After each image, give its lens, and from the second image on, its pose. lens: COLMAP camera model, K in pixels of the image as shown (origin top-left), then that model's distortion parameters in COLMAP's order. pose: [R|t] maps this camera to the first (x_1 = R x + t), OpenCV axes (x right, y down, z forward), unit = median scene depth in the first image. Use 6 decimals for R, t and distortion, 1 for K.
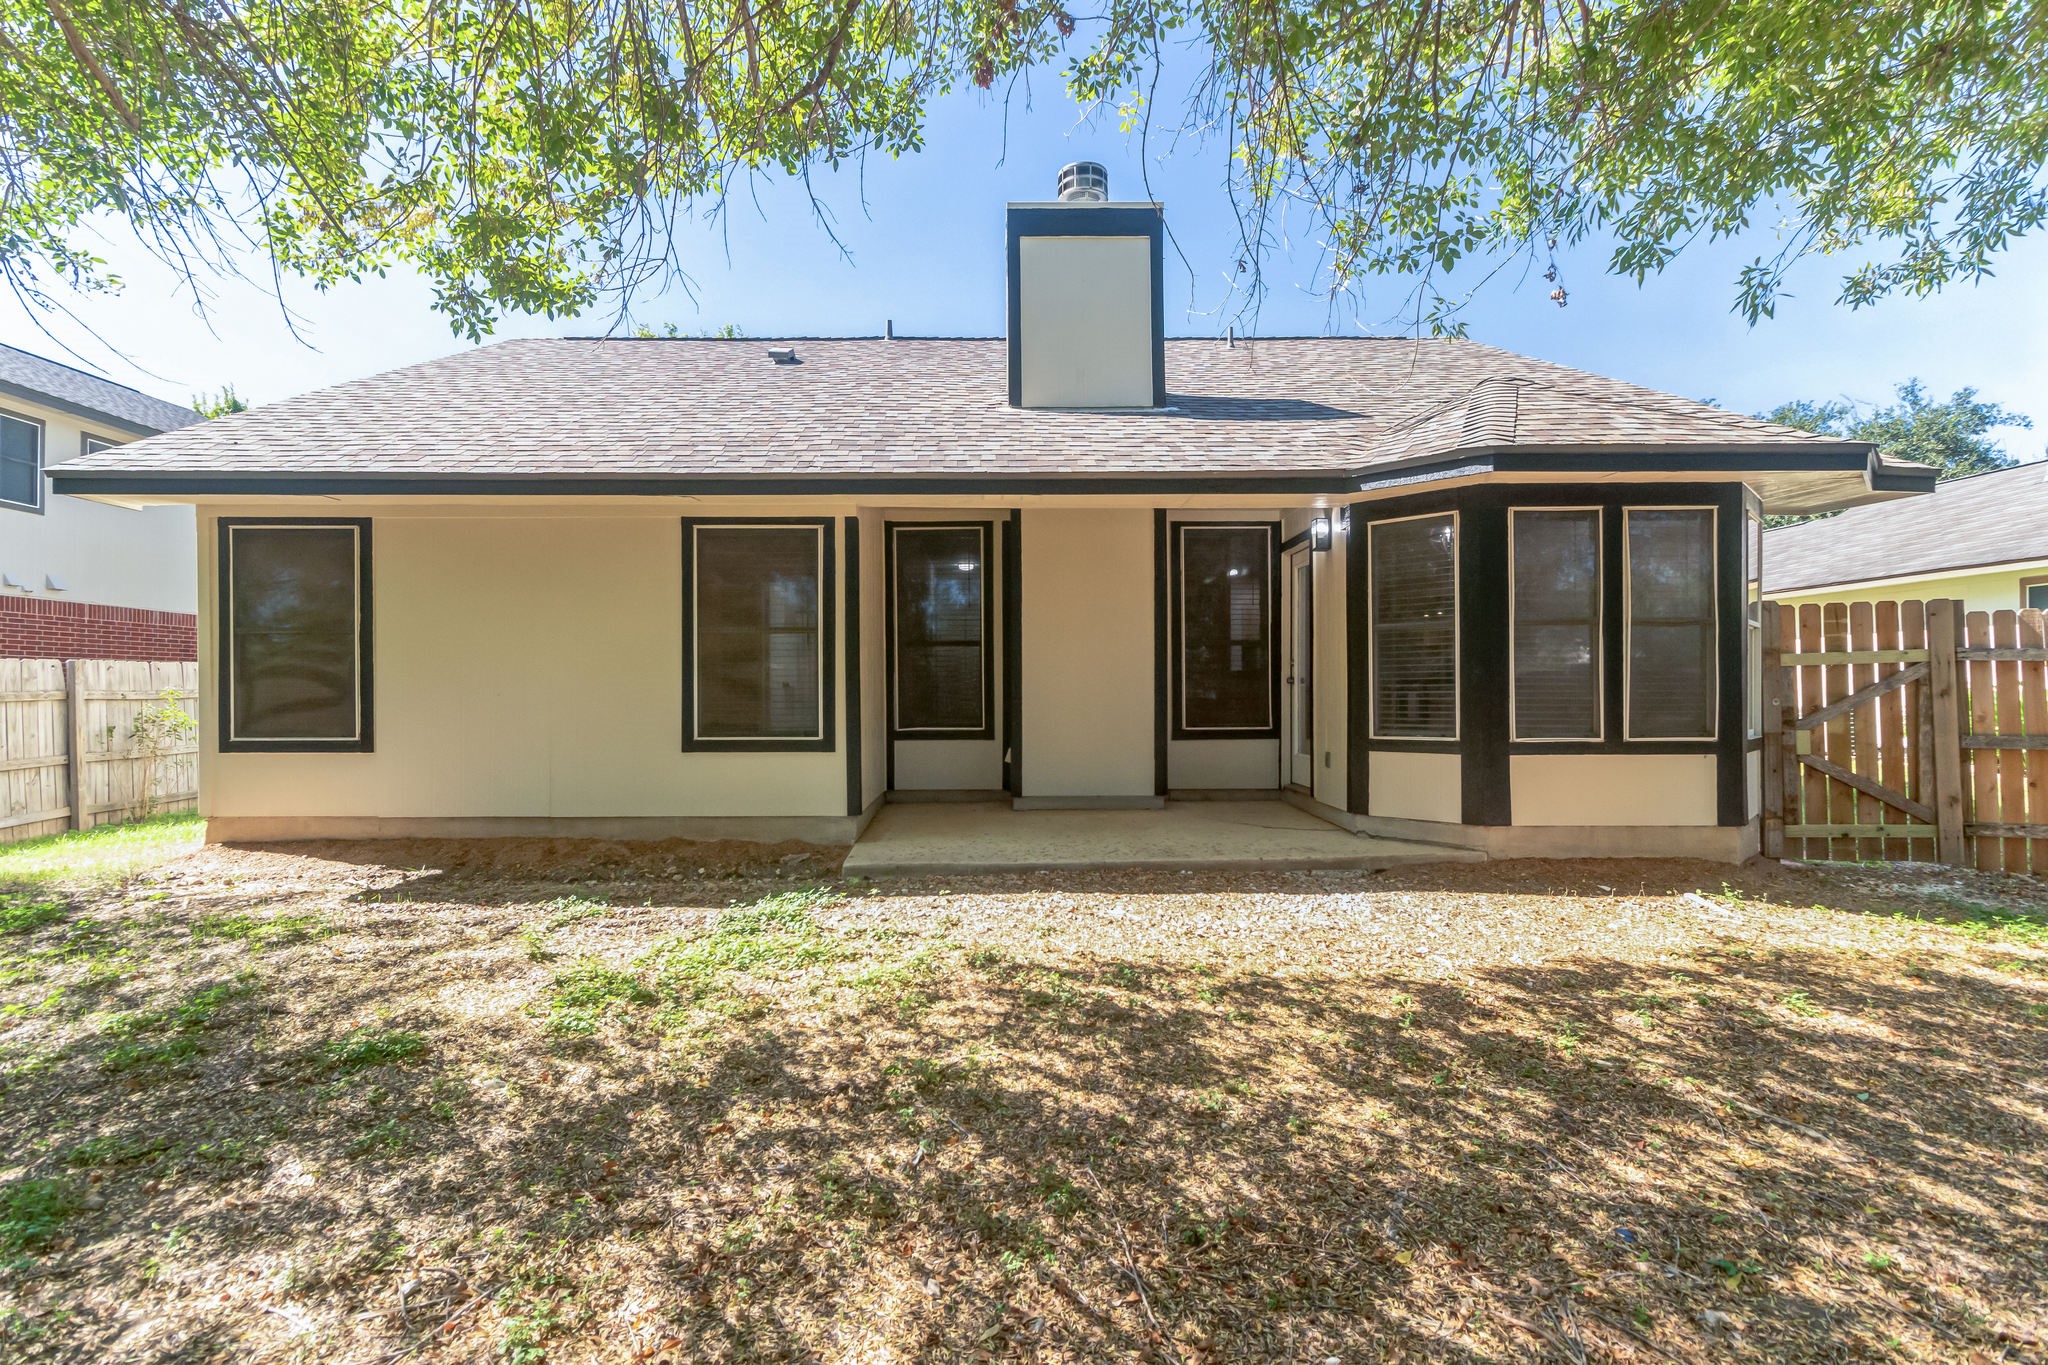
lens RADIAL K [[967.7, 0, 1001.8], [0, 967.7, 682.2], [0, 0, 1]] dist [0.003712, 0.000584]
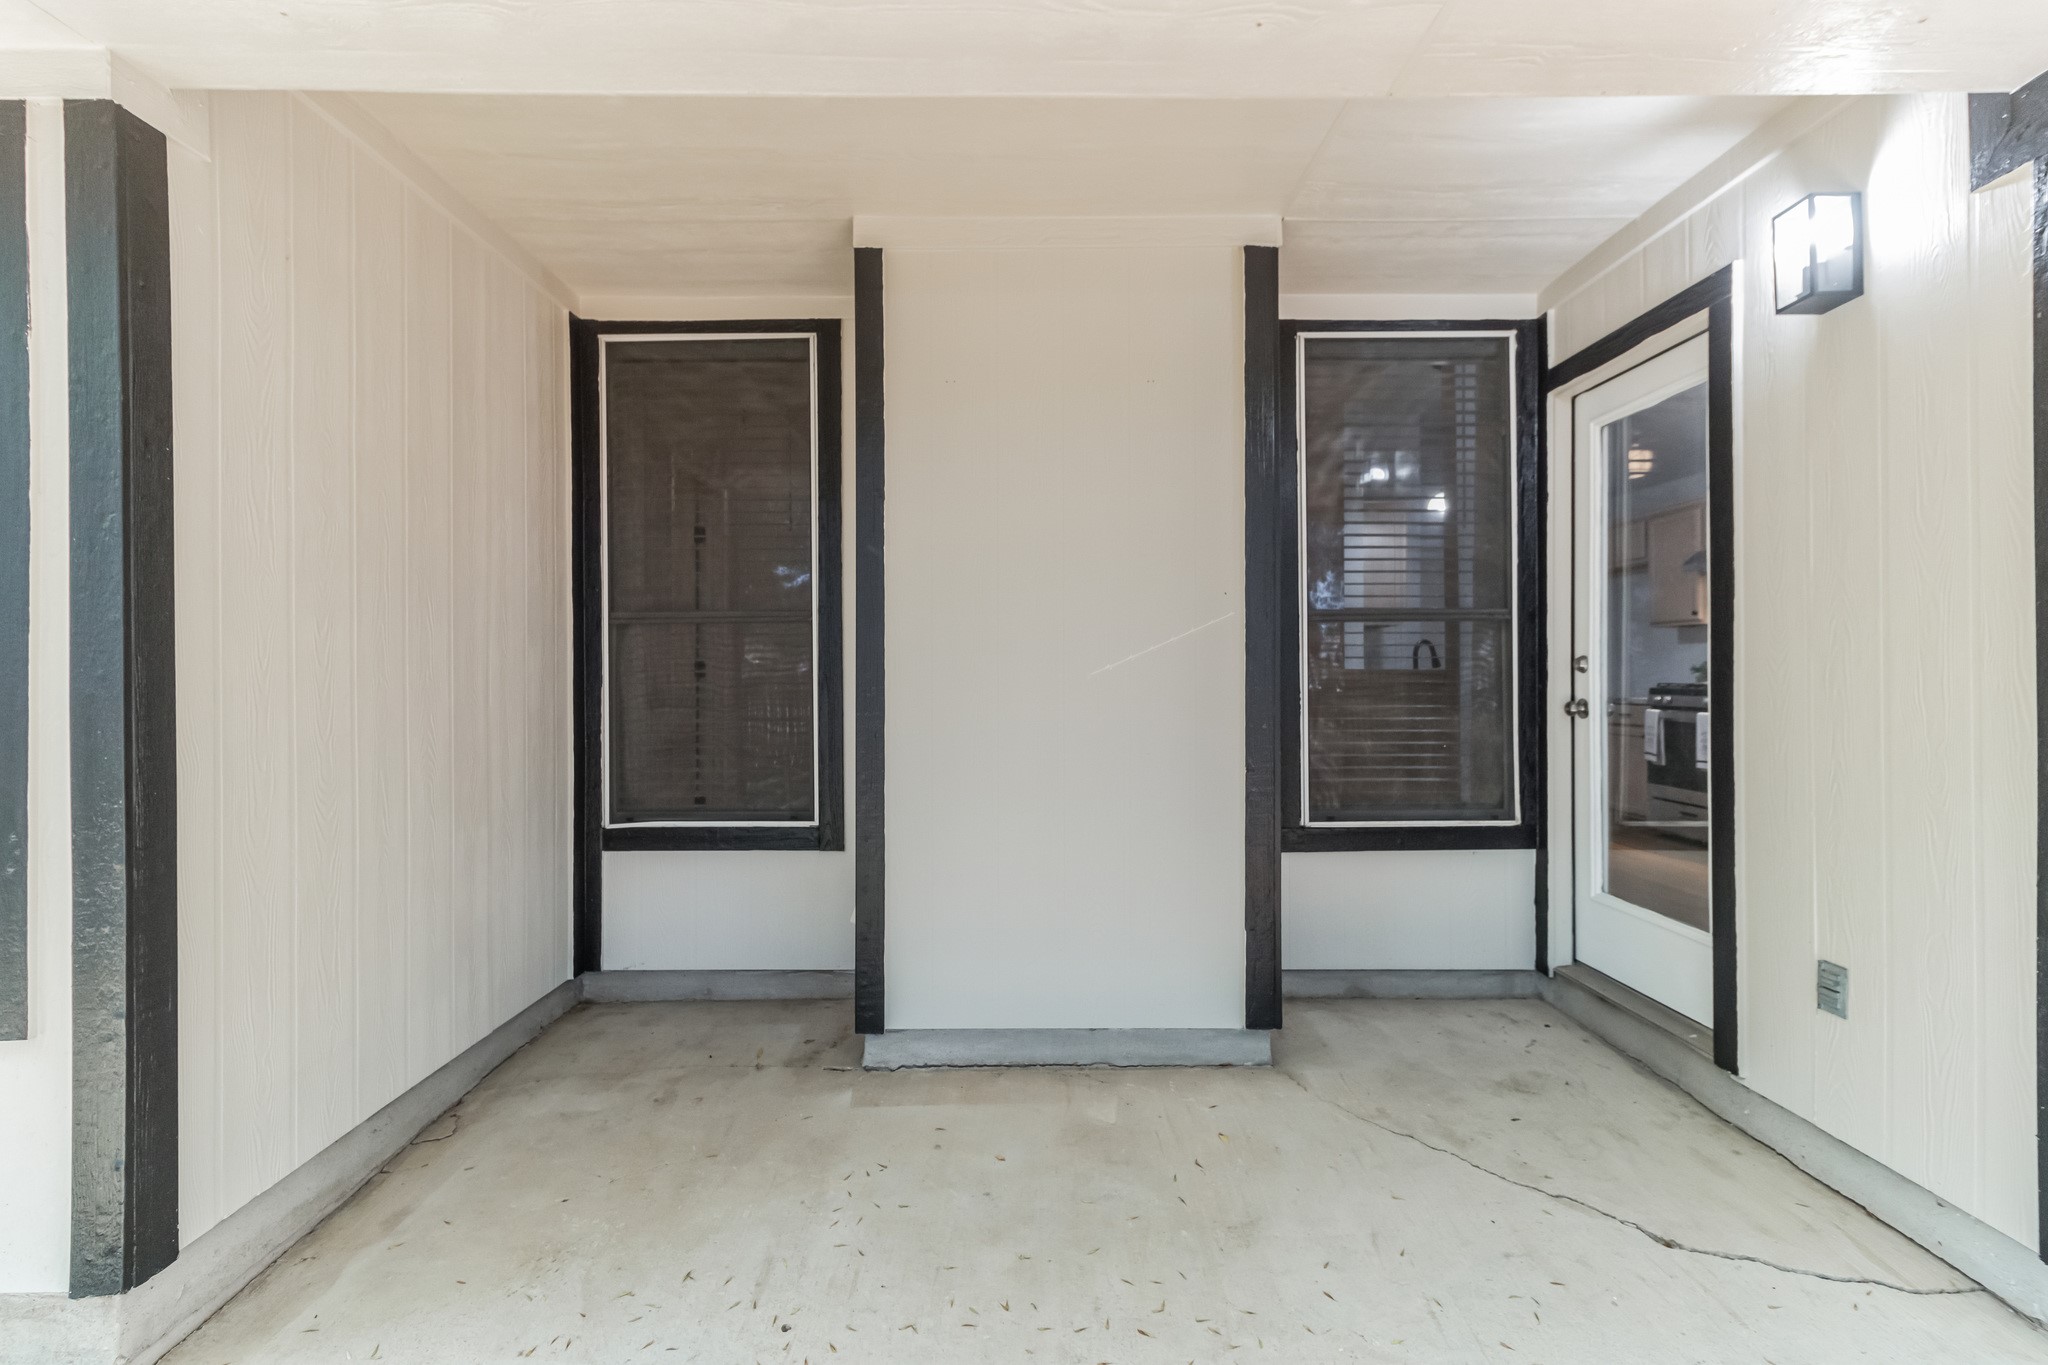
lens RADIAL K [[956.8, 0, 1024.0], [0, 956.8, 682.5], [0, 0, 1]] dist [0.000080, 0.000045]
pose [[0.999994, -0.001641, -0.003048, 0.086816], [0.001694, 0.999847, 0.017435, -0.024934], [0.003019, -0.017440, 0.999843, 0.739259]]
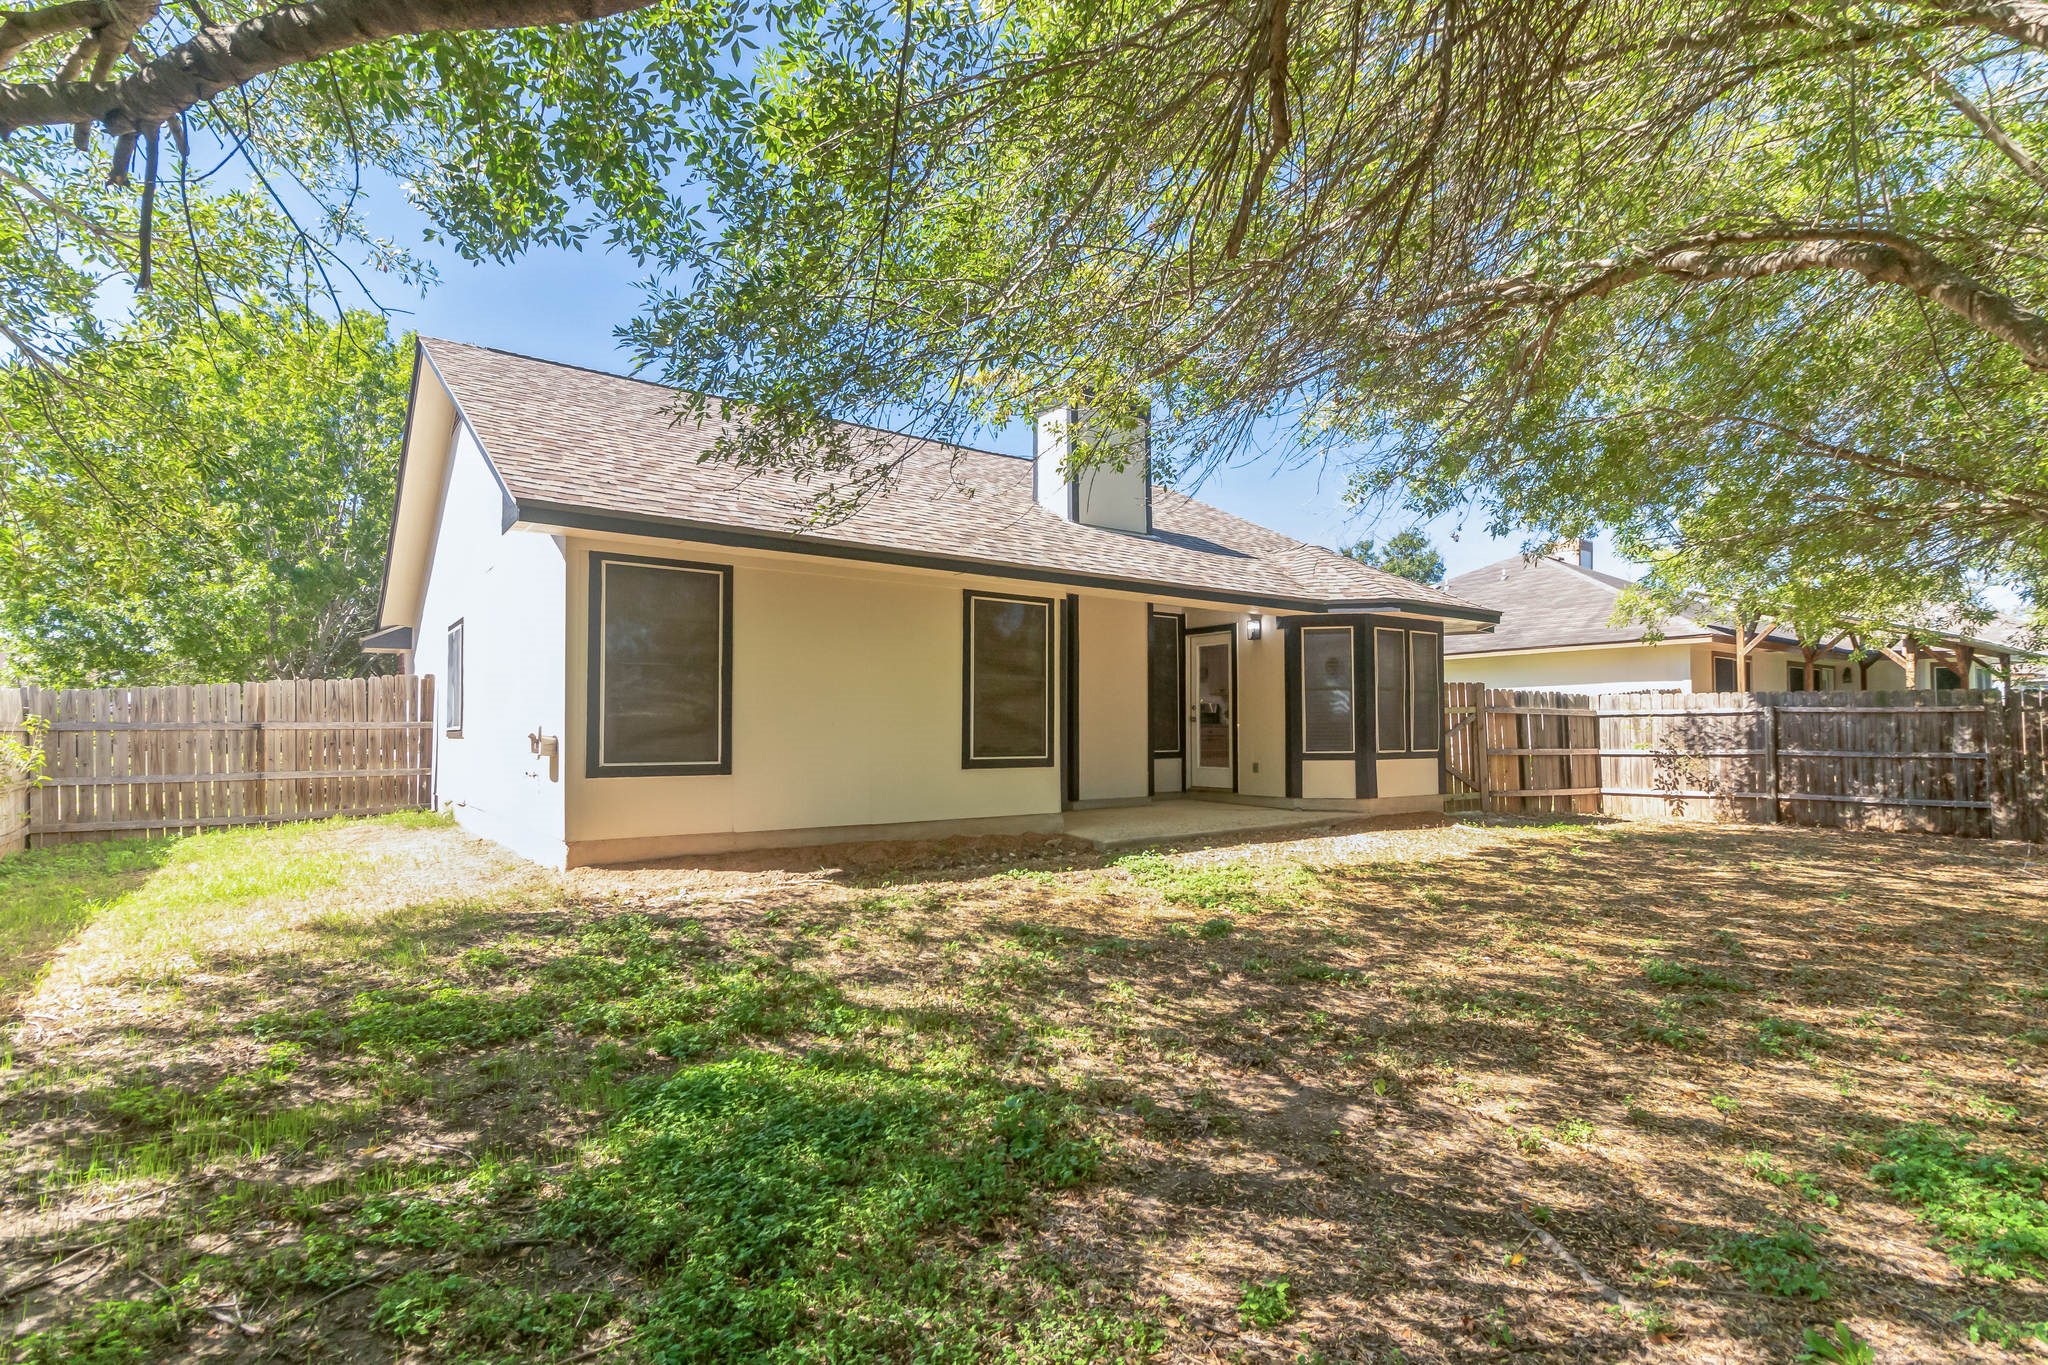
lens RADIAL K [[956.8, 0, 1024.0], [0, 956.8, 682.5], [0, 0, 1]] dist [0.000080, 0.000045]
pose [[0.812957, 0.032494, 0.581416, -0.987515], [-0.006031, 0.998858, -0.047392, 0.016118], [-0.582292, 0.035021, 0.812225, -0.093915]]
